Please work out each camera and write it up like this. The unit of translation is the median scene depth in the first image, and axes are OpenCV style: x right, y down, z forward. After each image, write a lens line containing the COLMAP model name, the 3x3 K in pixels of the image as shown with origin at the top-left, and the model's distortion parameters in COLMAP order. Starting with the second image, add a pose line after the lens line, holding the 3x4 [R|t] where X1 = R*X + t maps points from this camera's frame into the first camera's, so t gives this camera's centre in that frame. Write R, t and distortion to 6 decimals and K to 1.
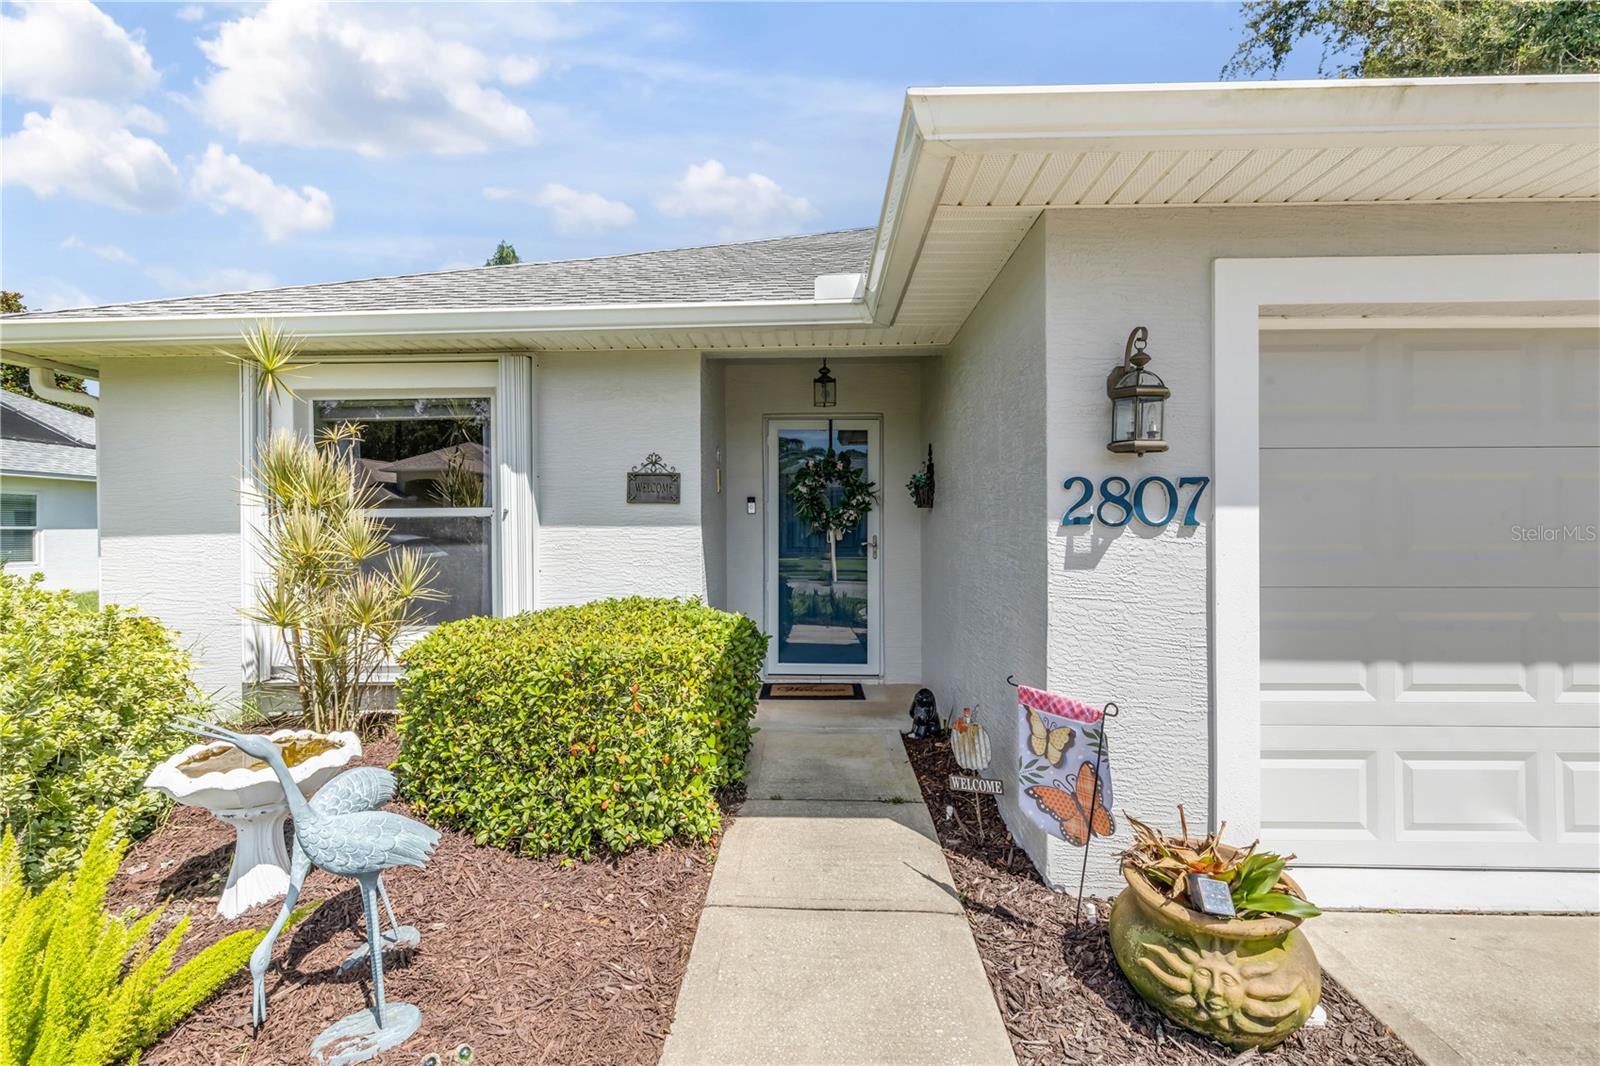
lens RADIAL K [[731.6, 0, 797.4], [0, 731.6, 528.4], [0, 0, 1]] dist [0.002177, 0.000030]
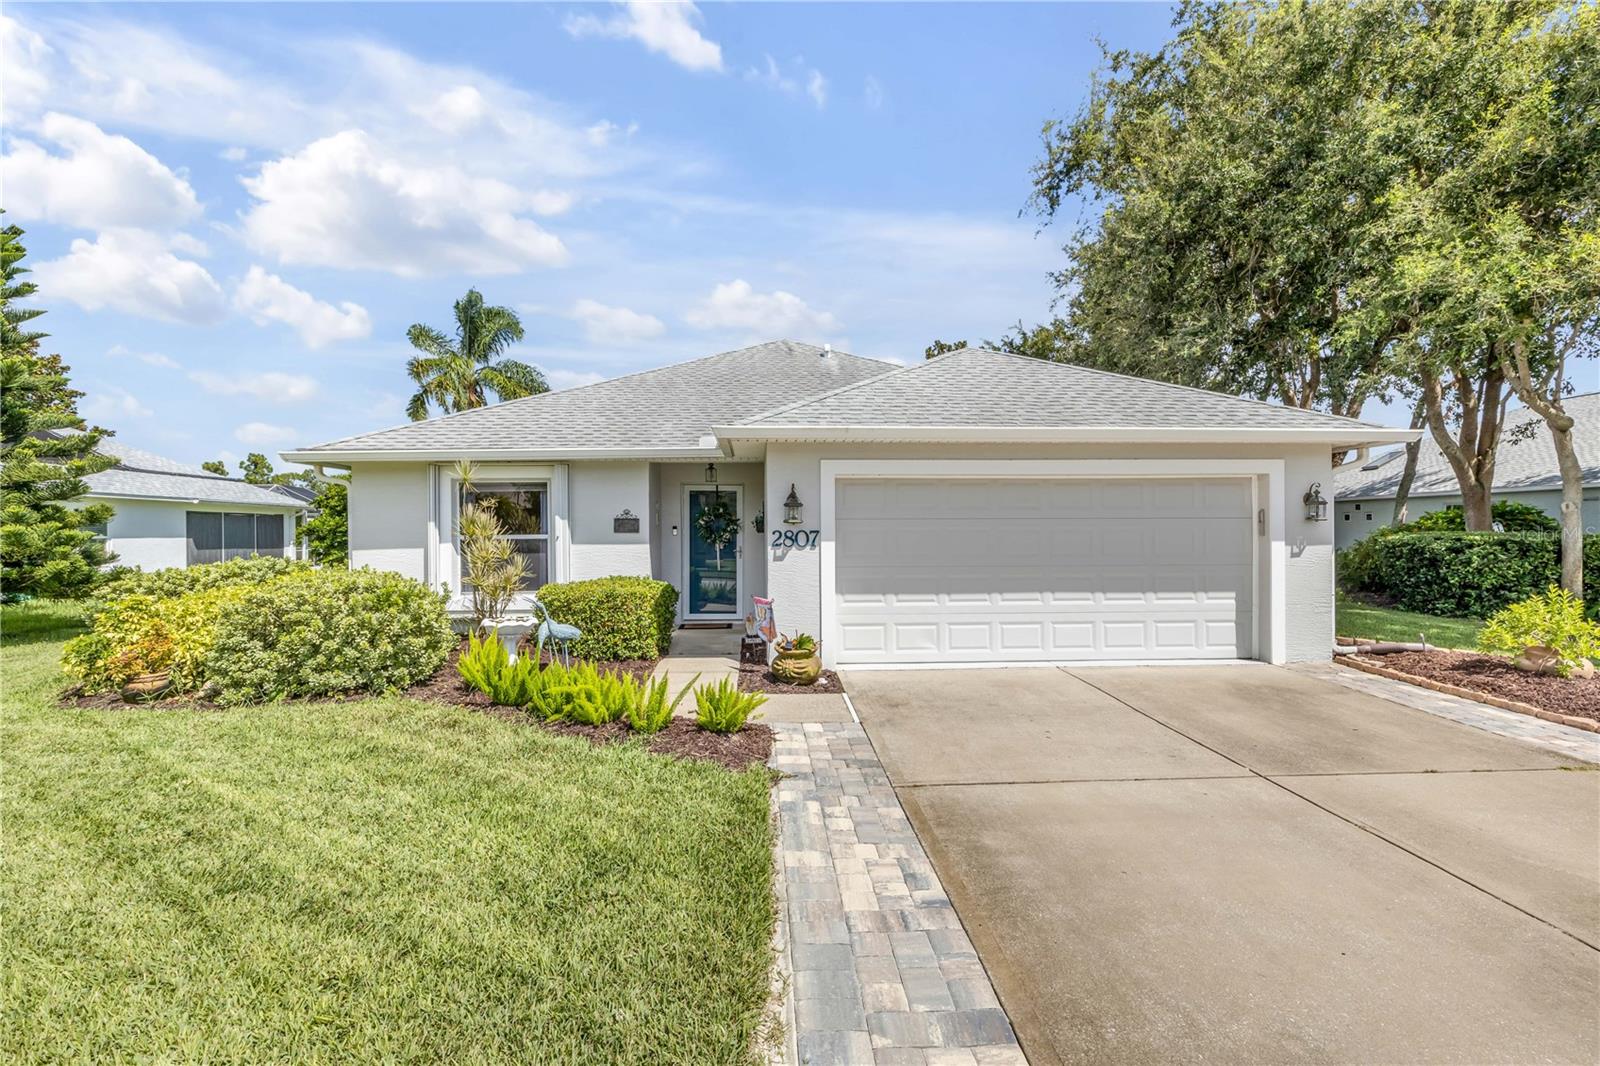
lens RADIAL K [[731.6, 0, 803.7], [0, 731.6, 541.0], [0, 0, 1]] dist [0.002177, 0.000030]
pose [[0.995681, -0.000904, 0.092840, 0.129239], [-0.000371, 0.999906, 0.013722, -0.042214], [-0.092844, -0.013697, 0.995586, -1.259824]]
